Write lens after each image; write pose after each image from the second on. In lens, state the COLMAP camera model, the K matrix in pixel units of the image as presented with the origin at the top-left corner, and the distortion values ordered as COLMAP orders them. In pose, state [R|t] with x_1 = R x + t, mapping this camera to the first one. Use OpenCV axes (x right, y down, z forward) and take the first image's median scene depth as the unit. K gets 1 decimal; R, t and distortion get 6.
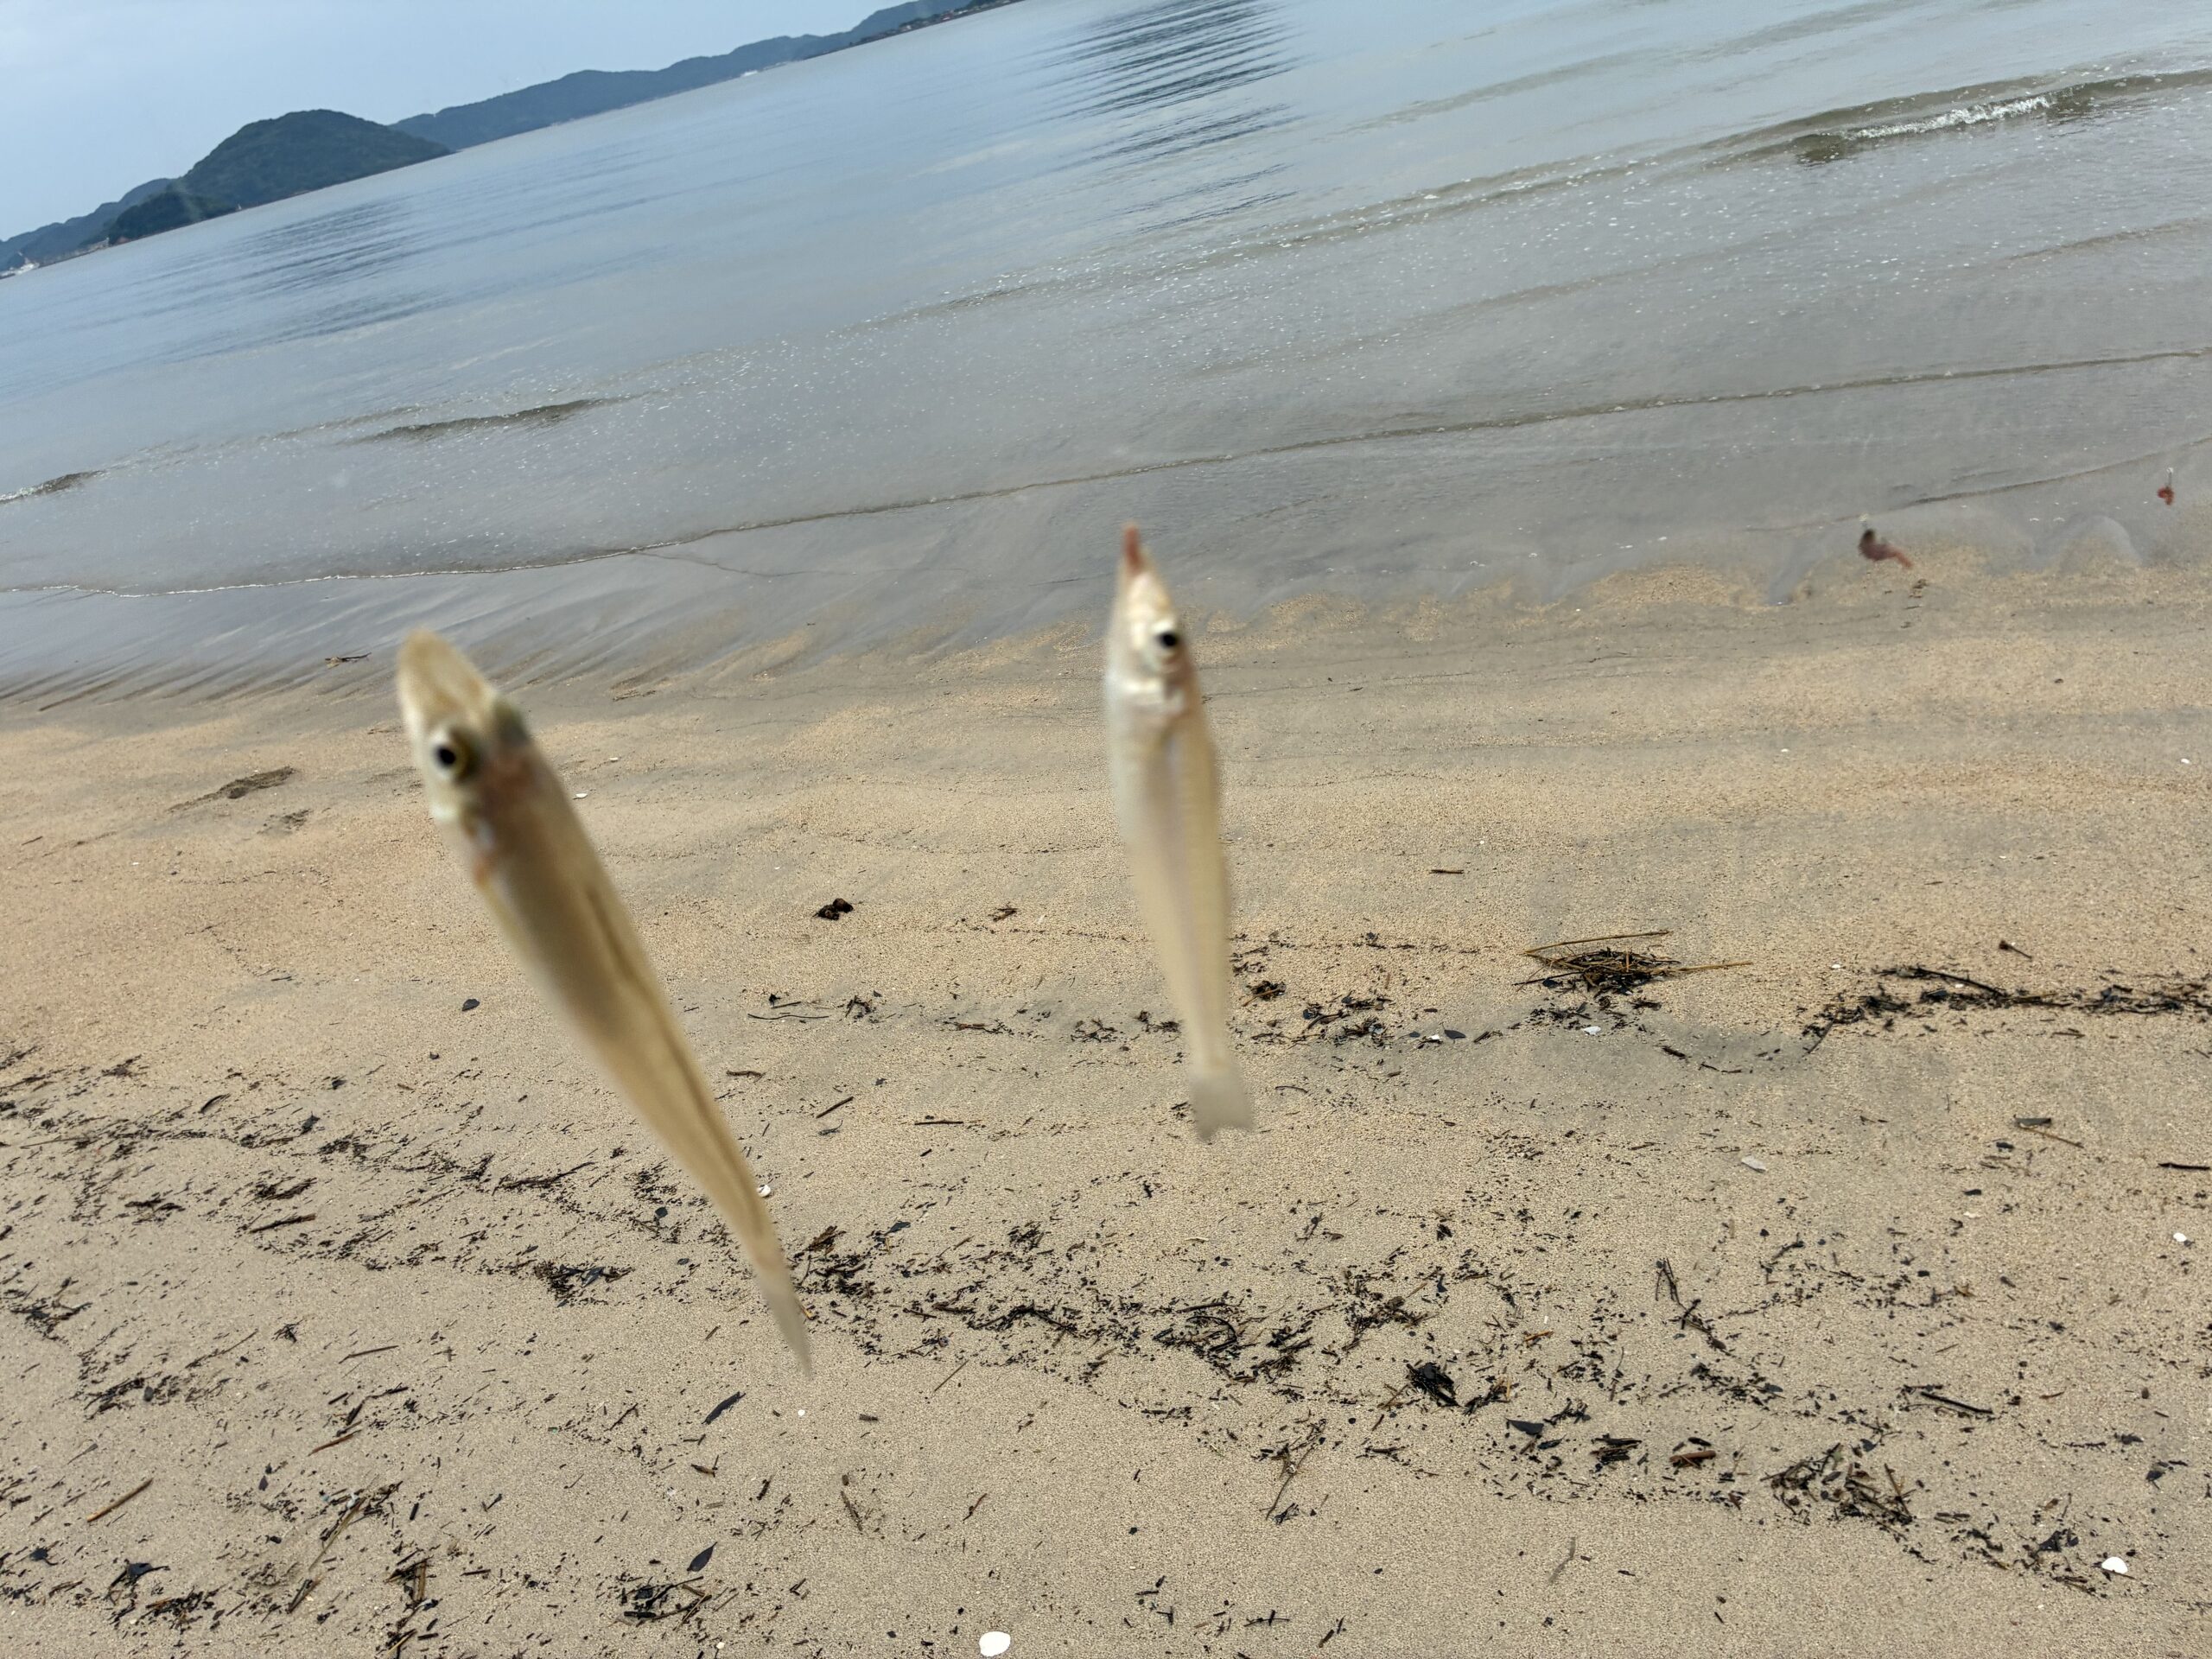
lens RADIAL K [[1688.7, 0, 1115.0], [0, 1688.7, 810.8], [0, 0, 1]] dist [0.048010, -0.066116]
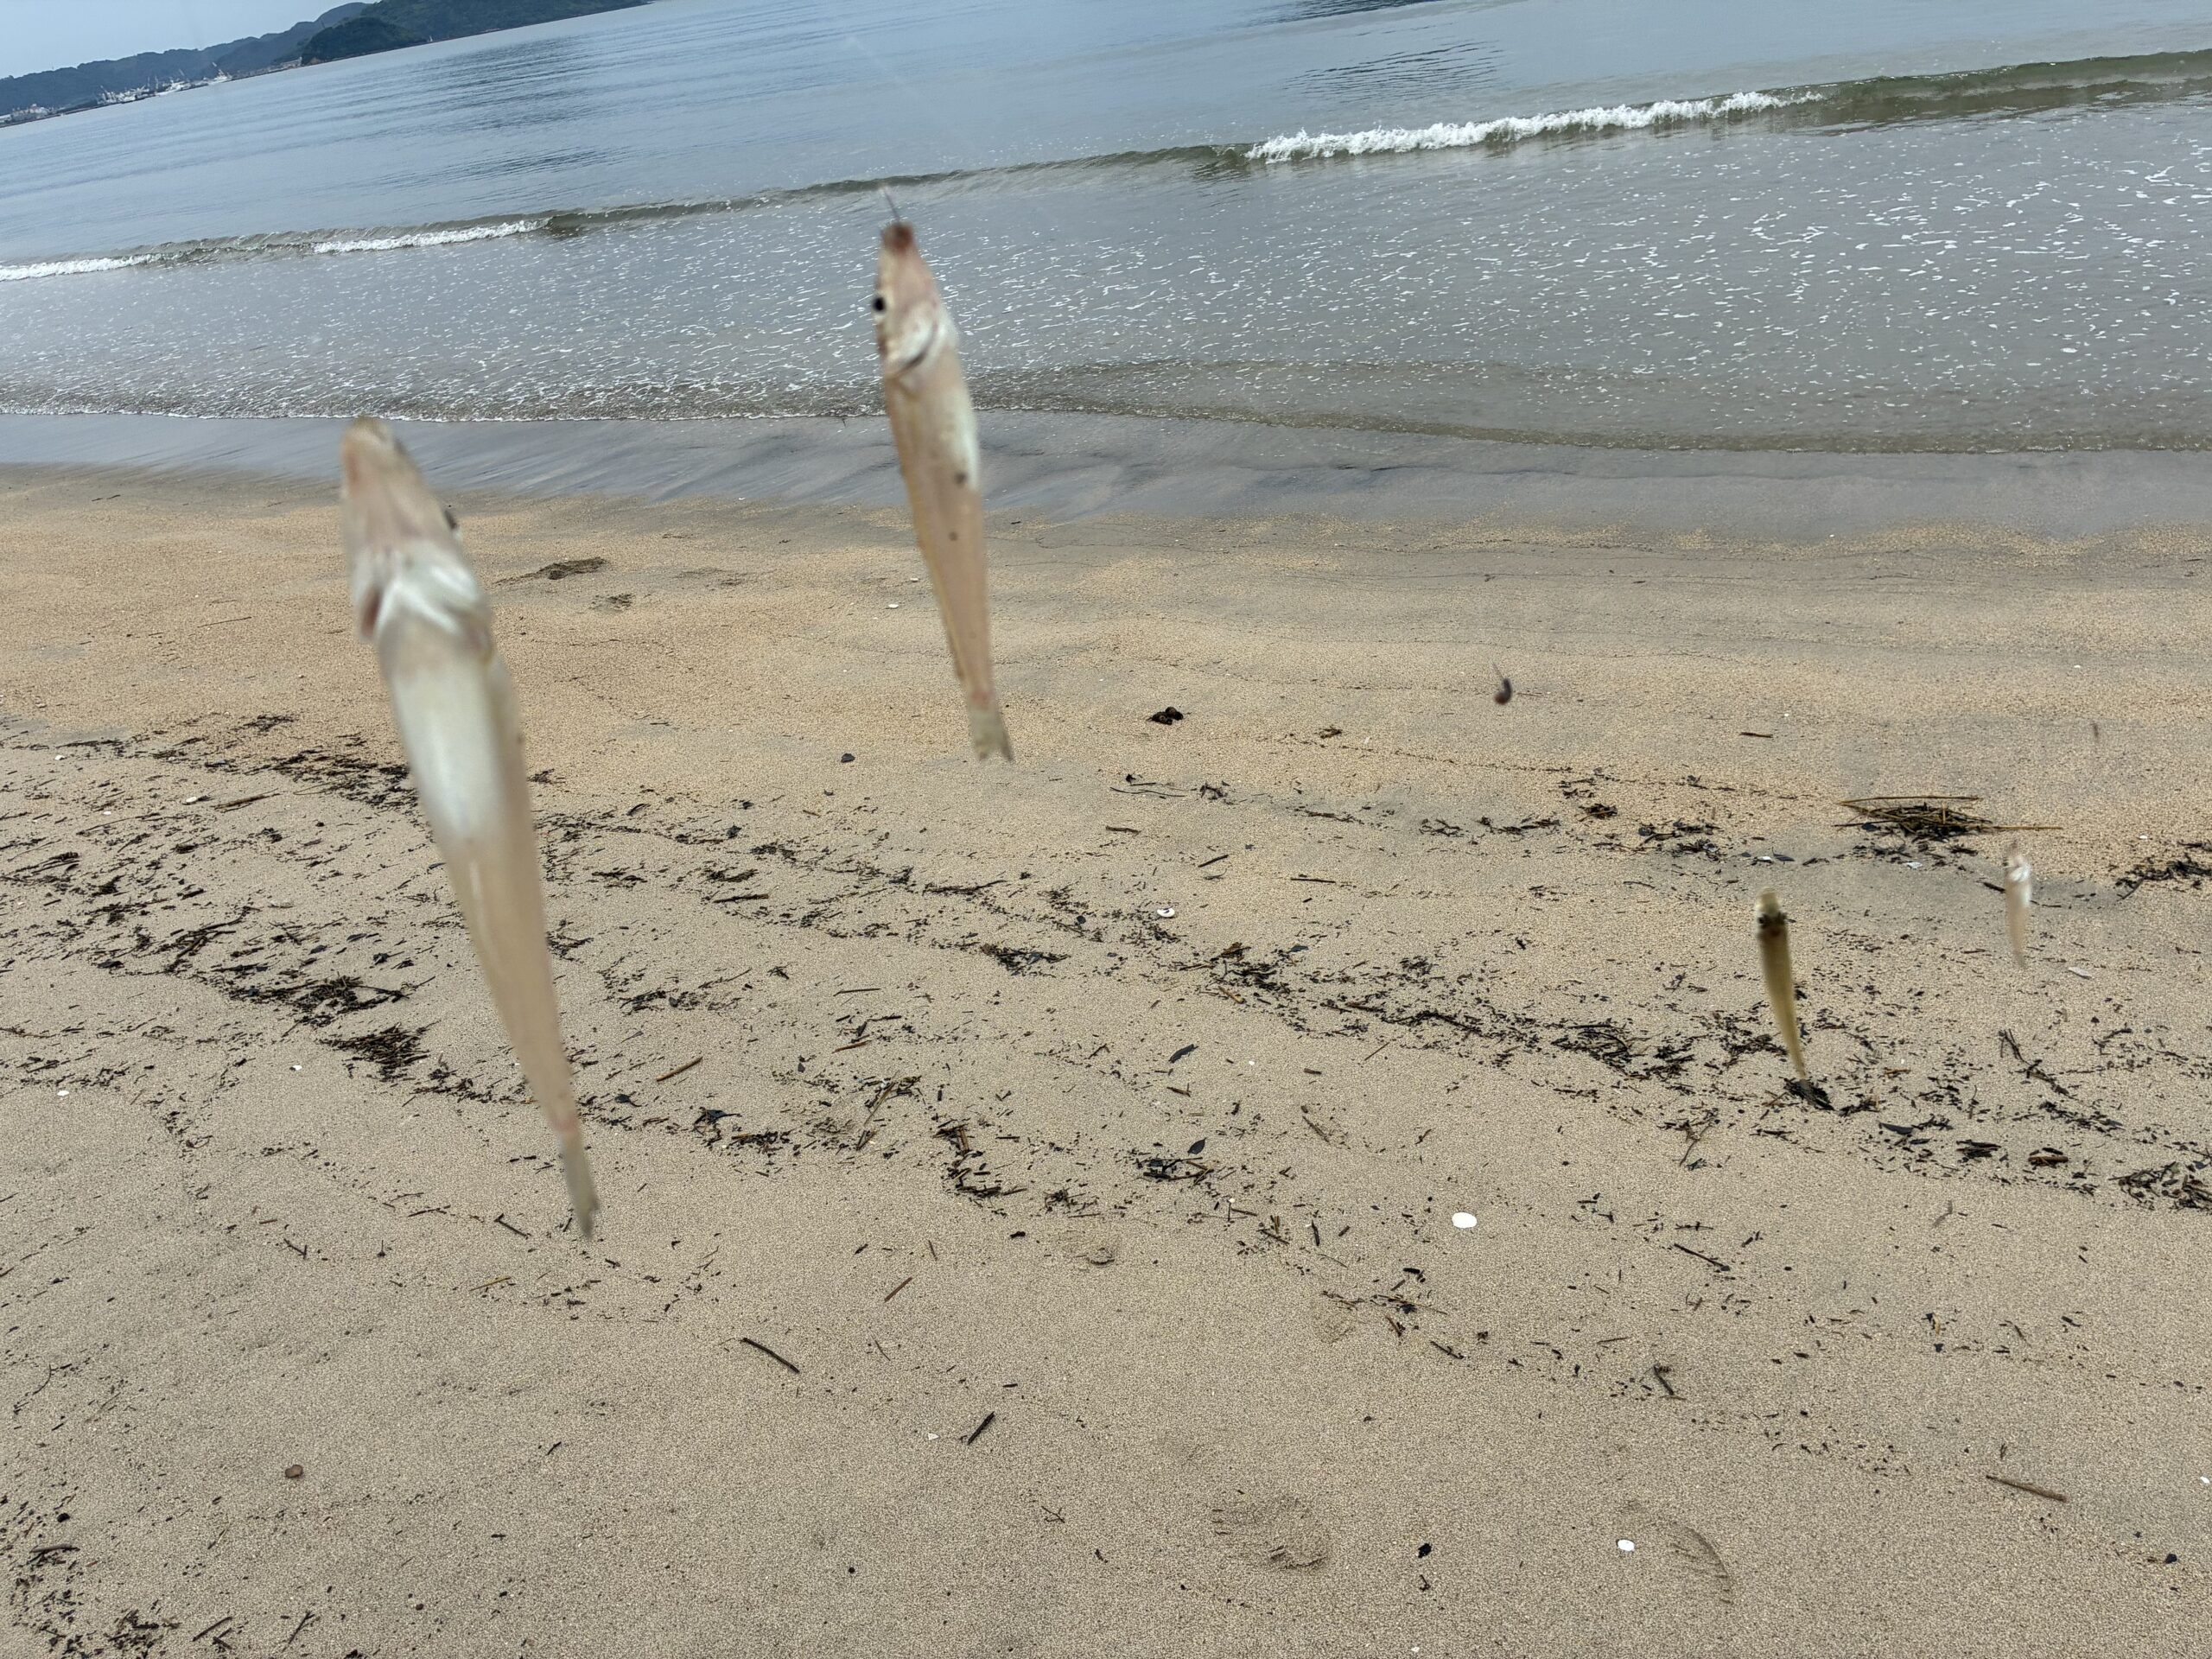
lens RADIAL K [[1688.7, 0, 1108.4], [0, 1688.7, 844.7], [0, 0, 1]] dist [0.048010, -0.066116]
pose [[0.991054, 0.121657, -0.054881, -0.170683], [-0.117955, 0.990803, 0.066300, 0.094243], [0.062442, -0.059233, 0.996289, -0.141362]]
